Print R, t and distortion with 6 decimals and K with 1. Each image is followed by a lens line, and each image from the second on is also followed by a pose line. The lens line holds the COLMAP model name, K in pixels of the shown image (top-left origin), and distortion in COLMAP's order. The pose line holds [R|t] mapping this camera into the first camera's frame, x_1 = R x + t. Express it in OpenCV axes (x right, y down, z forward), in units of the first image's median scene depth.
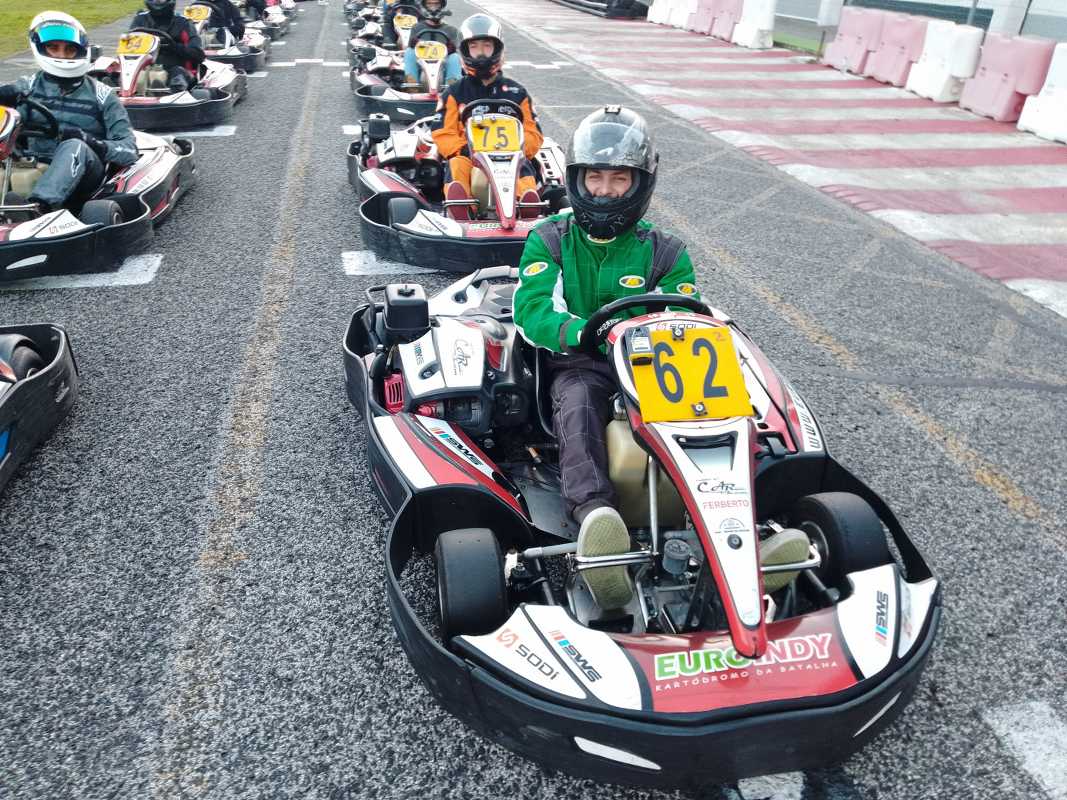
lens RADIAL K [[790.4, 0, 533.5], [0, 790.4, 400.0], [0, 0, 1]] dist [-0.000244, 0.008701]
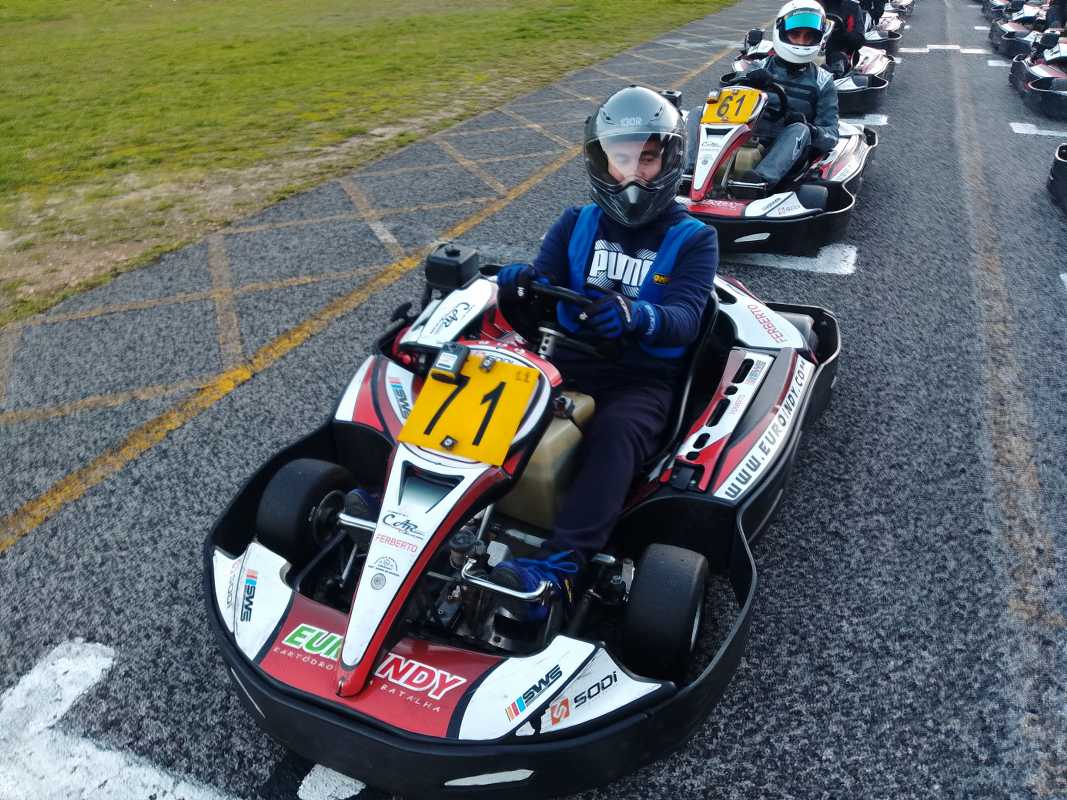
lens RADIAL K [[800.8, 0, 531.0], [0, 800.8, 394.9], [0, 0, 1]] dist [0.001897, 0.003032]
pose [[0.818825, 0.250037, -0.516728, -0.269046], [-0.245045, 0.966267, 0.079255, 0.015700], [0.519114, 0.061726, 0.852473, -0.053084]]
